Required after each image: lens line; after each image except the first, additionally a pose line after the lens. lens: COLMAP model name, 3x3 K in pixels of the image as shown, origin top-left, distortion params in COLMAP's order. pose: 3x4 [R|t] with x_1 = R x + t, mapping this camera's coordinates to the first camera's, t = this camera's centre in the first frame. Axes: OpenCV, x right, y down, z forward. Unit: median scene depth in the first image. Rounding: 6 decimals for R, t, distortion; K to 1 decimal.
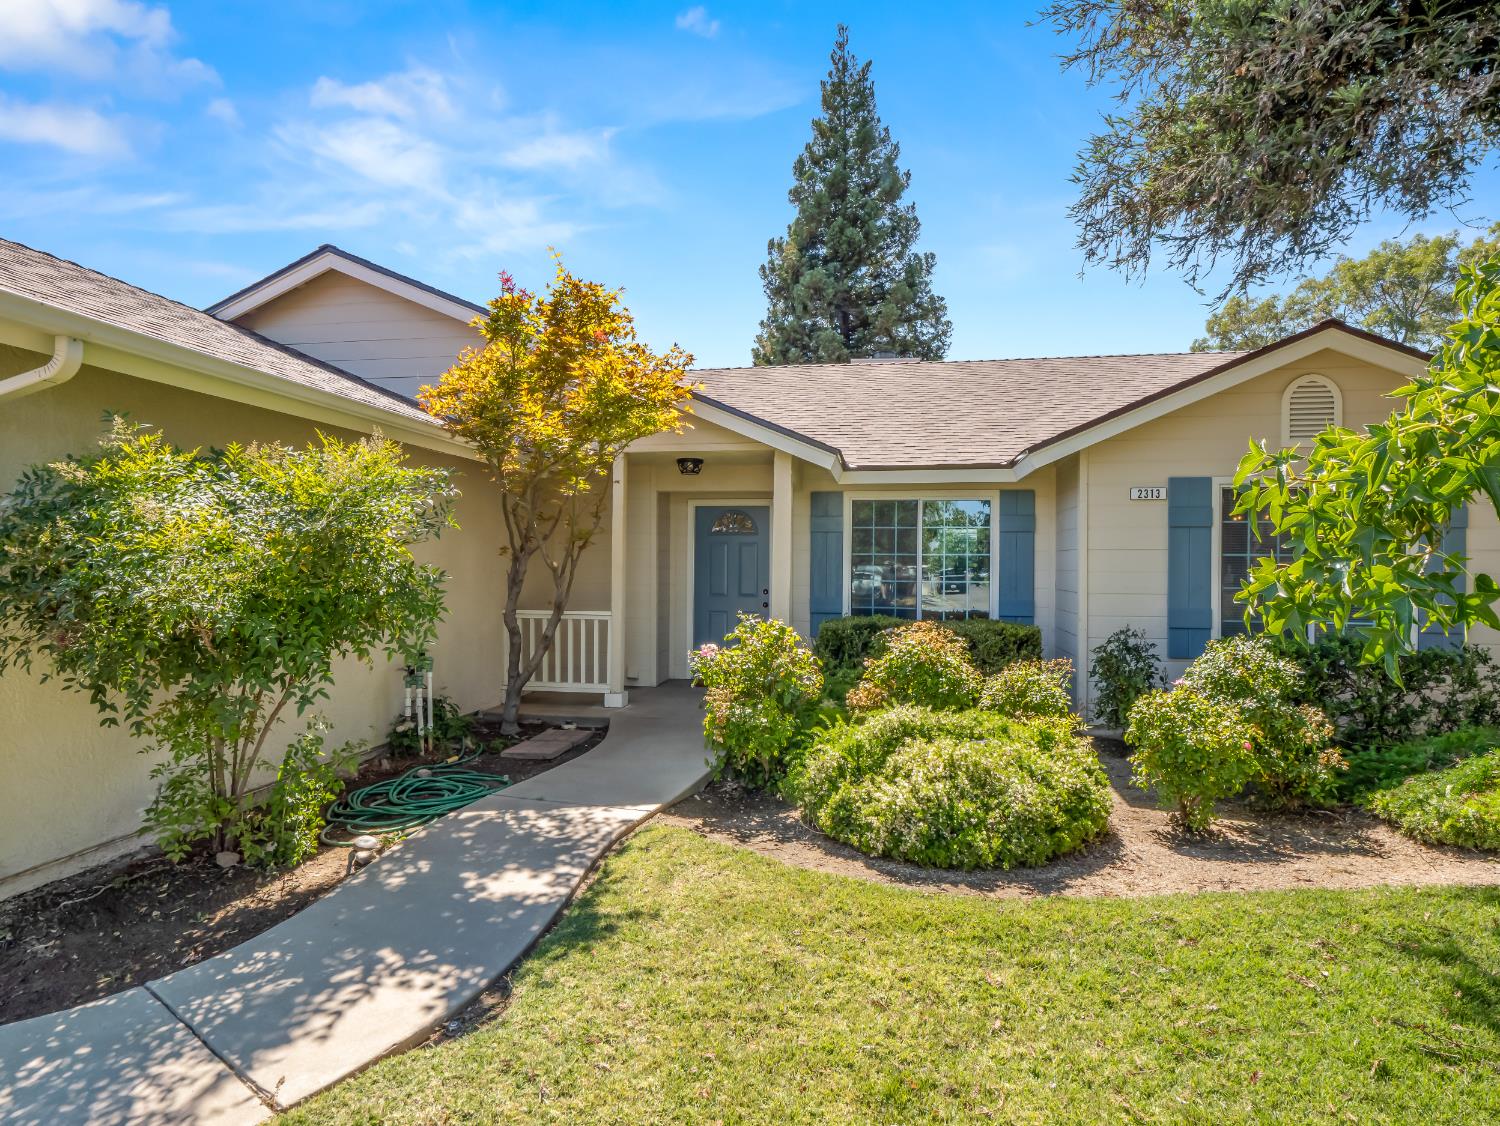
lens RADIAL K [[762.0, 0, 757.9], [0, 762.0, 565.4], [0, 0, 1]] dist [-0.001217, -0.000557]
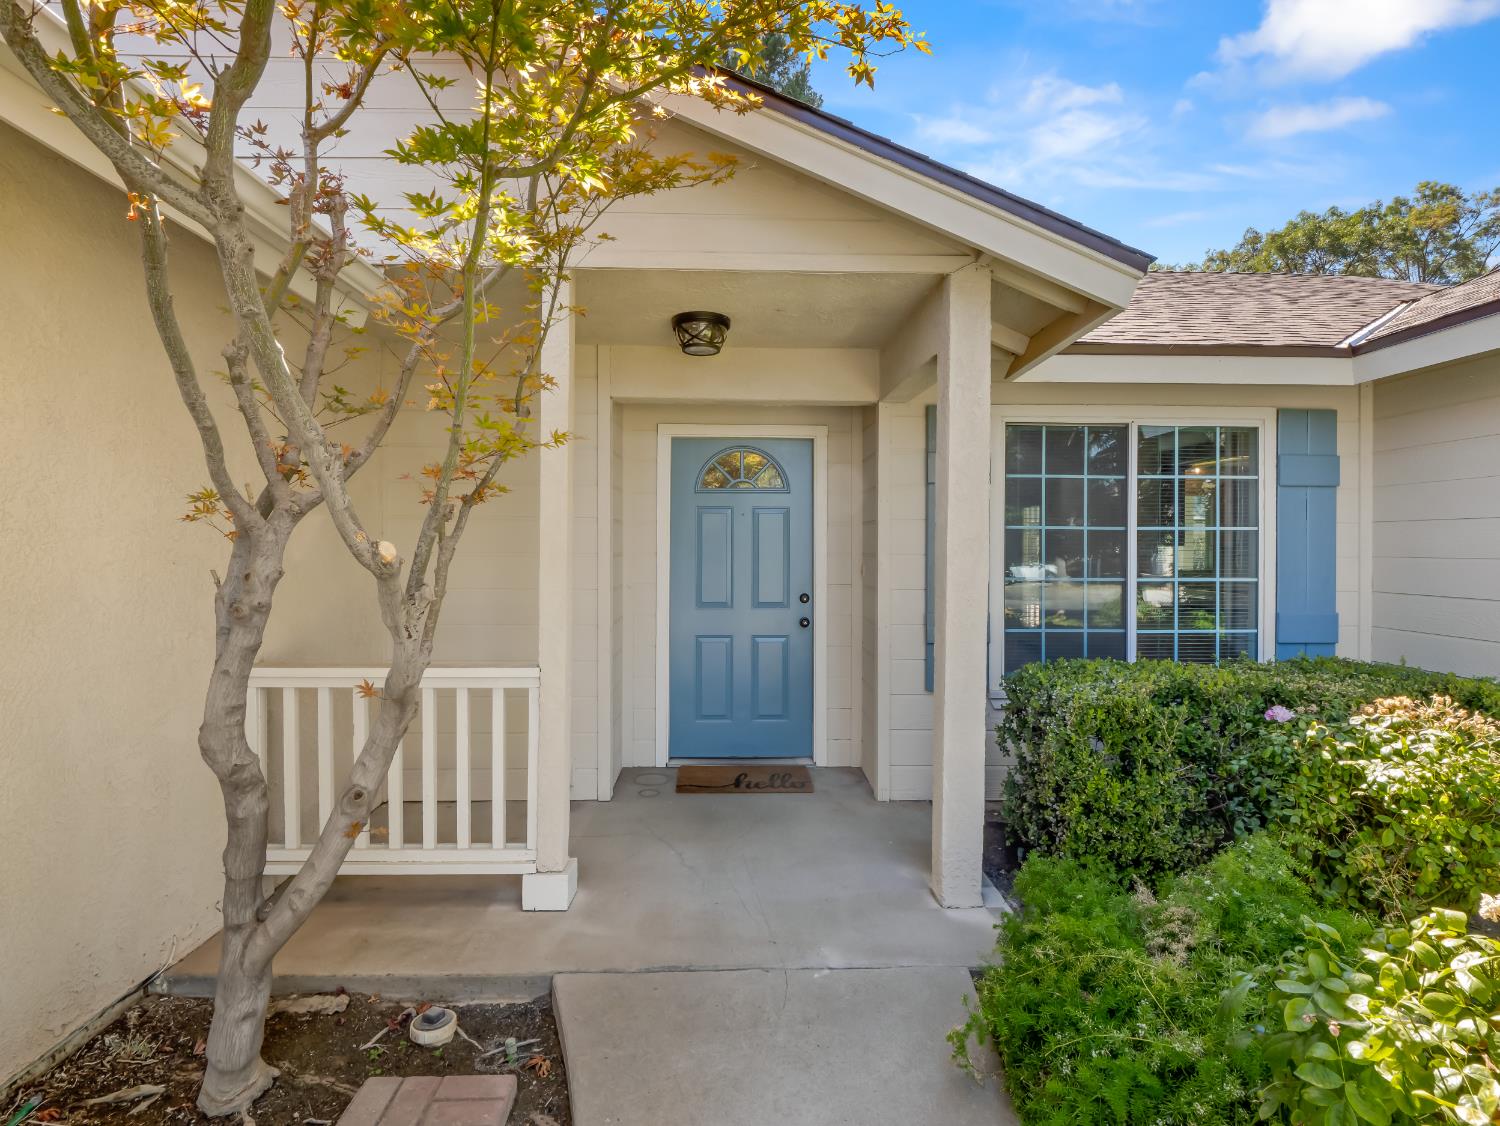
lens RADIAL K [[762.0, 0, 750.3], [0, 762.0, 560.5], [0, 0, 1]] dist [-0.001217, -0.000557]
pose [[0.982220, -0.006723, 0.187614, -0.146603], [0.003453, 0.999836, 0.017752, -0.002170], [-0.187702, -0.016789, 0.982082, 0.546977]]
